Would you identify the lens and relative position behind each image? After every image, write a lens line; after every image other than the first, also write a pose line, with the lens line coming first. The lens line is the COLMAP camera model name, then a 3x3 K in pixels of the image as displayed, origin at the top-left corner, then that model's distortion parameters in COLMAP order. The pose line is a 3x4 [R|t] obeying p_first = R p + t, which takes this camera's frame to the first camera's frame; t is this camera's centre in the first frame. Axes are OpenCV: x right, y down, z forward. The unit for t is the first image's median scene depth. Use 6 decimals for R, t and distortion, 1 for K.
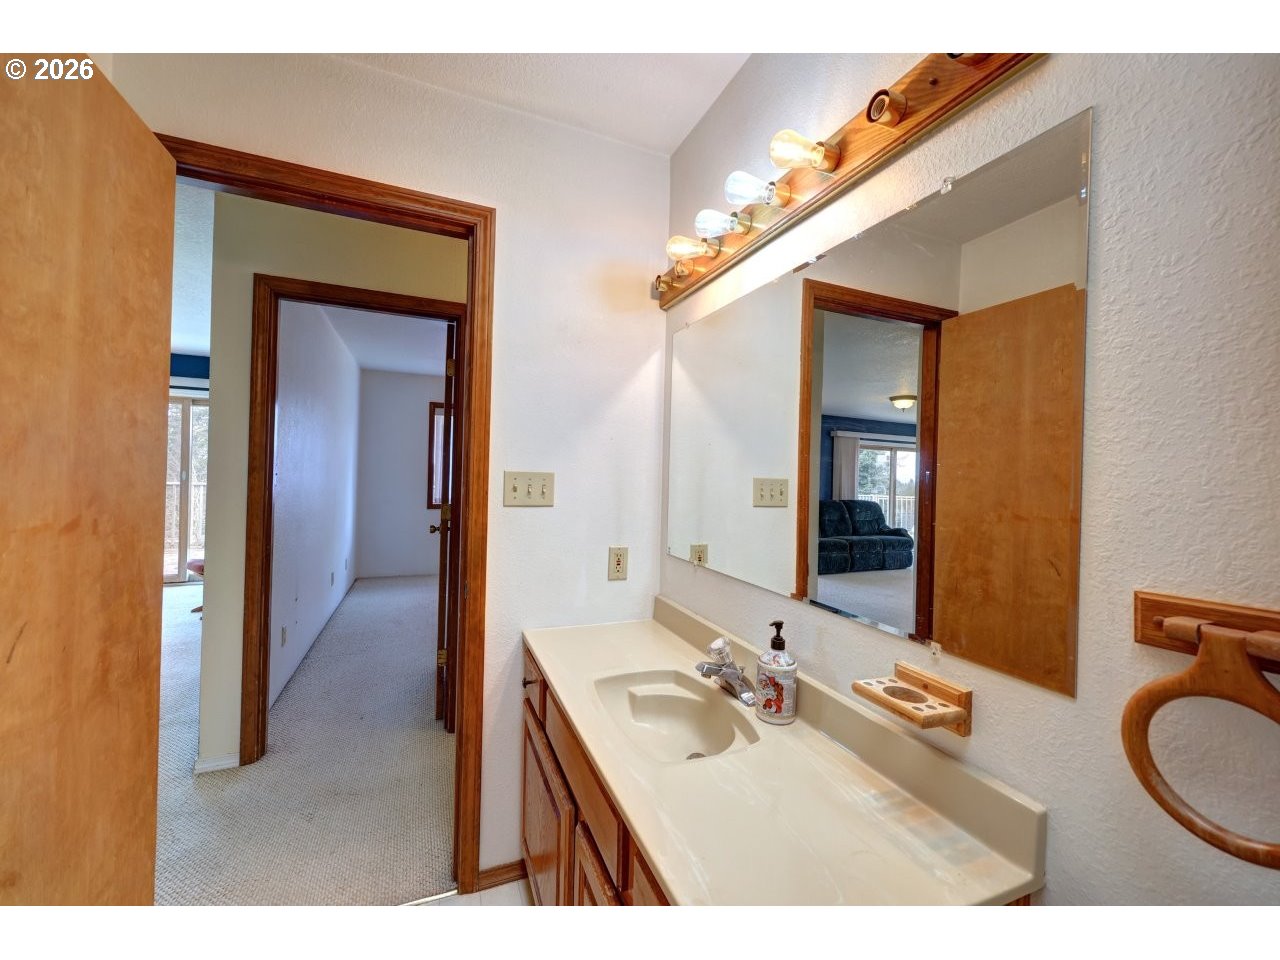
lens RADIAL K [[511.9, 0, 643.4], [0, 511.9, 474.4], [0, 0, 1]] dist [-0.000807, 0.000505]
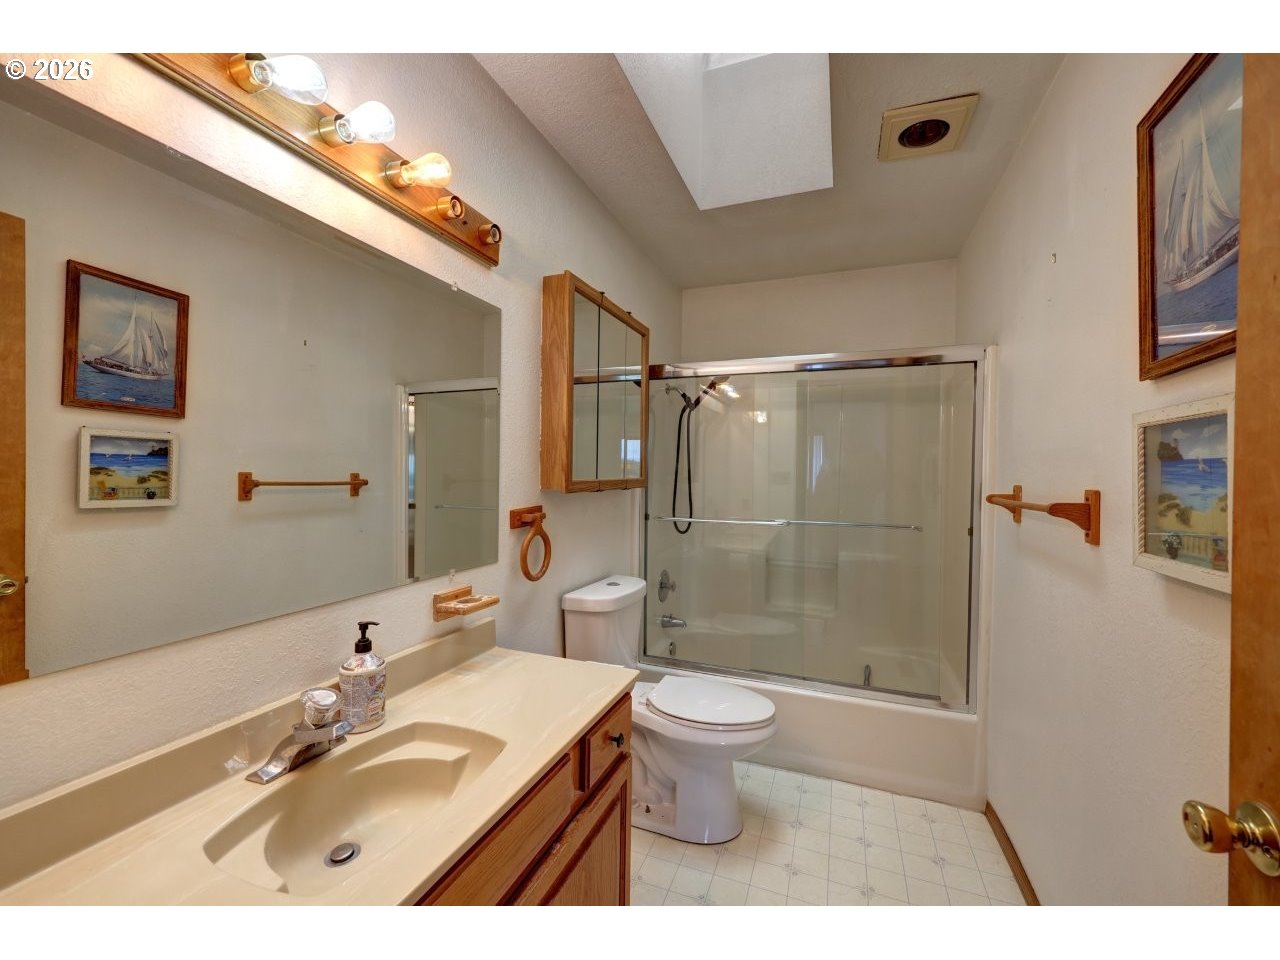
lens RADIAL K [[511.9, 0, 643.4], [0, 511.9, 474.4], [0, 0, 1]] dist [-0.000807, 0.000505]
pose [[-0.717143, -0.041873, 0.695667, -0.995408], [-0.038106, 0.999056, 0.020853, -0.030091], [-0.695883, -0.011554, -0.718062, 1.765342]]
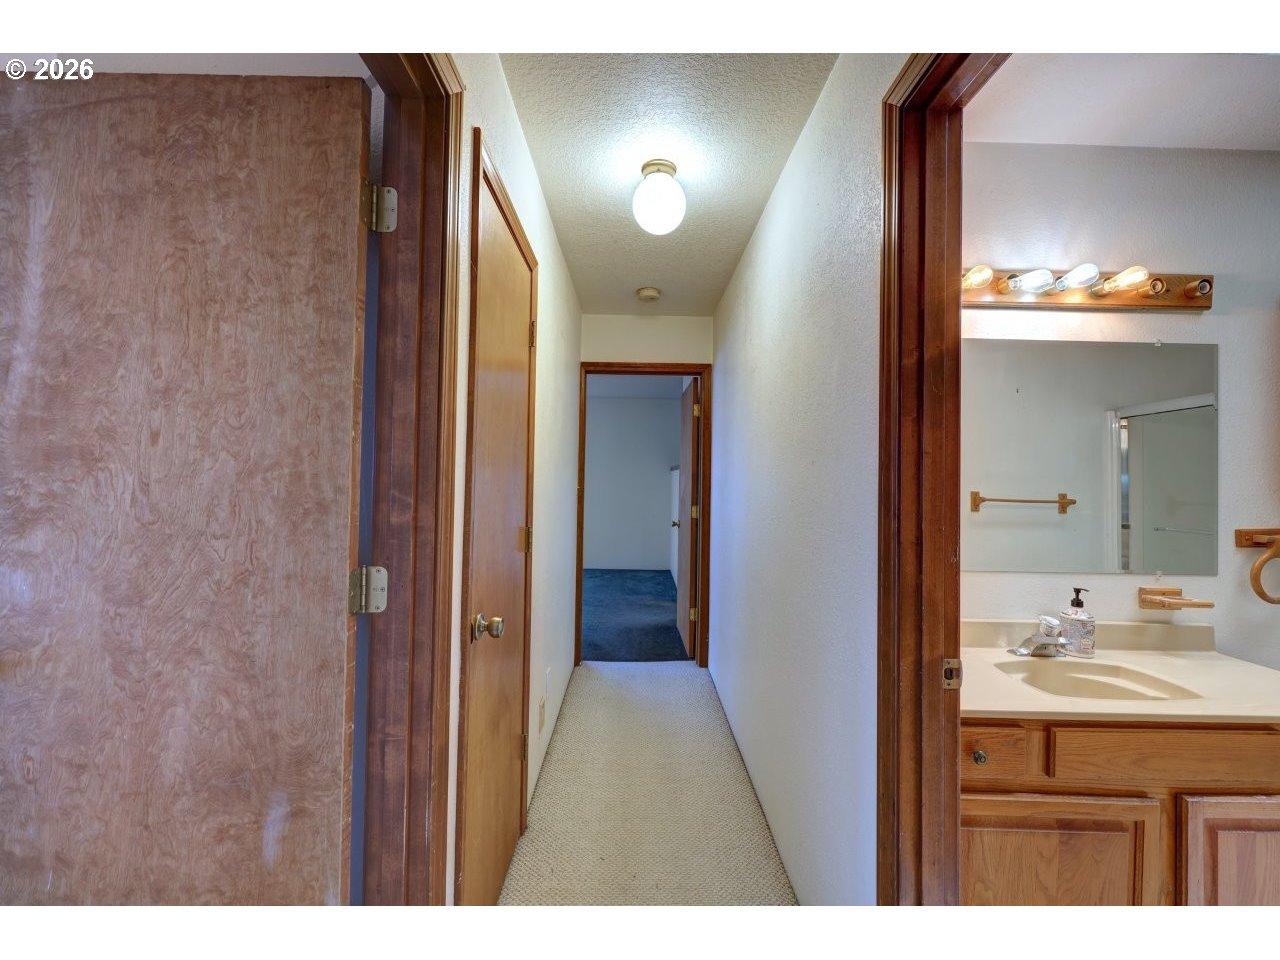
lens RADIAL K [[511.9, 0, 643.4], [0, 511.9, 474.4], [0, 0, 1]] dist [-0.000807, 0.000505]
pose [[0.380300, -0.007970, 0.924829, -2.054849], [-0.011651, 0.999842, 0.013408, -0.052756], [-0.924790, -0.015874, 0.380148, 2.126016]]
